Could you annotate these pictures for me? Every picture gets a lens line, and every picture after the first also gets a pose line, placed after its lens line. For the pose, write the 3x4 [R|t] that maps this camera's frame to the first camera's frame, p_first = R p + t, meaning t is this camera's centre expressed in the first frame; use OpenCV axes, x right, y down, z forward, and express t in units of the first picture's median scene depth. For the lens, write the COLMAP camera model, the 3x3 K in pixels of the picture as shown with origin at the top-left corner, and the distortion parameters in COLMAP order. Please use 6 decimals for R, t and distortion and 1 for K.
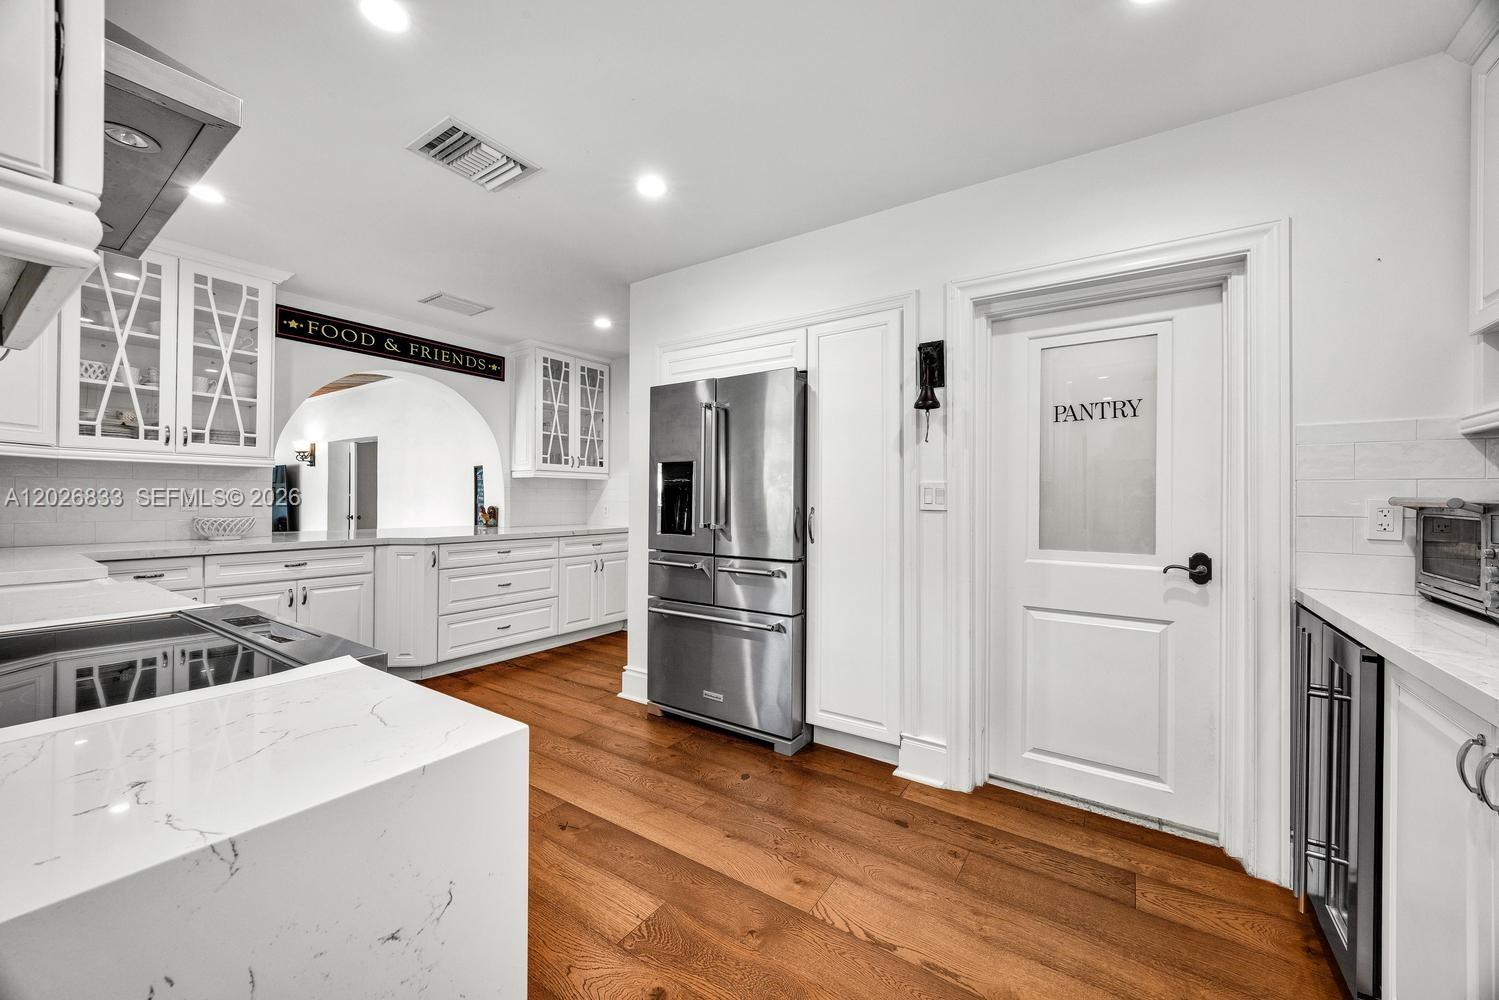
lens RADIAL K [[578.0, 0, 747.3], [0, 578.0, 502.6], [0, 0, 1]] dist [-0.009313, 0.000240]
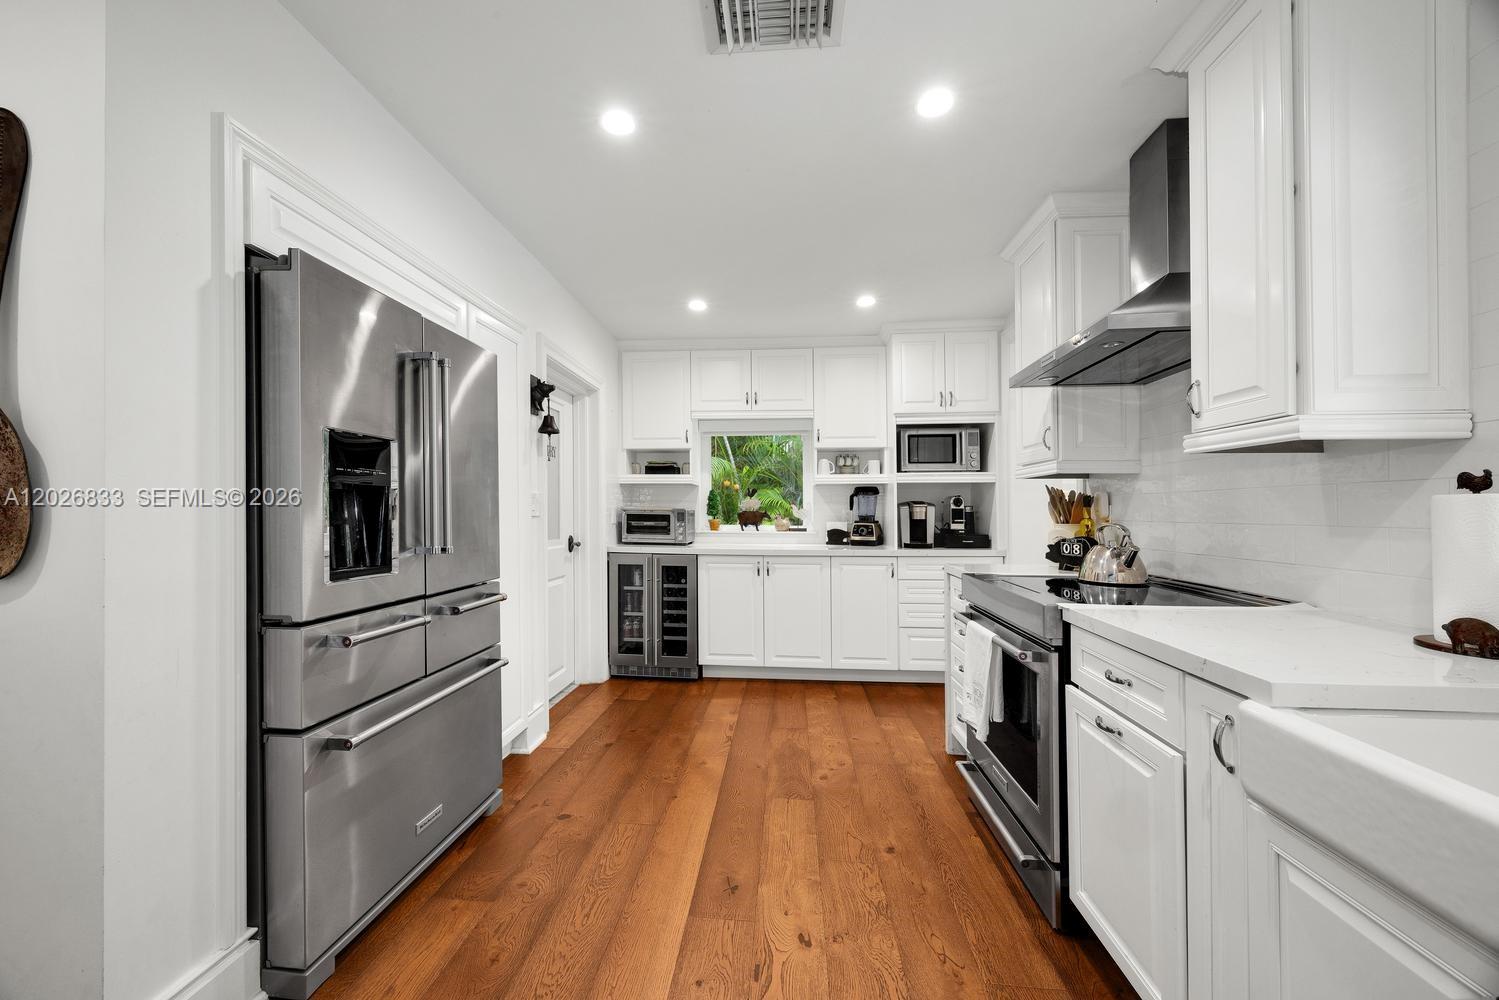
lens RADIAL K [[578.0, 0, 720.4], [0, 578.0, 508.0], [0, 0, 1]] dist [-0.009313, 0.000240]
pose [[-0.477278, -0.005242, 0.878737, -1.050697], [-0.003644, 0.999985, 0.003986, -0.012835], [-0.878745, -0.001300, -0.477290, 1.406101]]
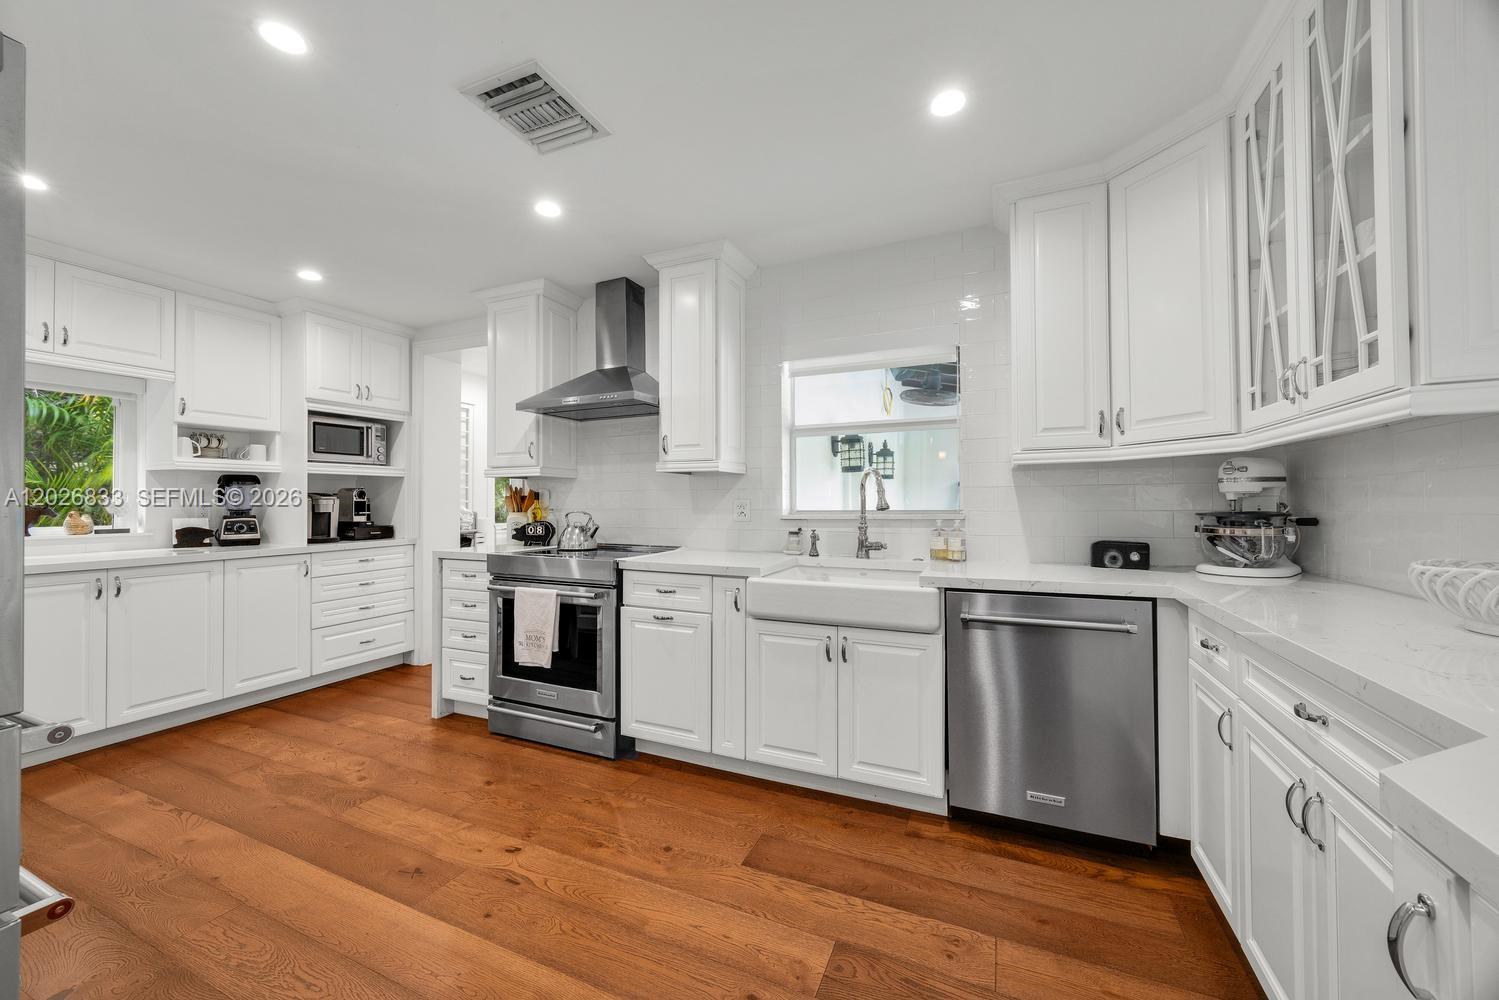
lens RADIAL K [[578.0, 0, 746.0], [0, 578.0, 494.8], [0, 0, 1]] dist [-0.009313, 0.000240]
pose [[-0.982375, -0.007538, -0.186769, -0.619237], [-0.005598, 0.999925, -0.010914, -0.012534], [0.186837, -0.009676, -0.982343, 1.964225]]
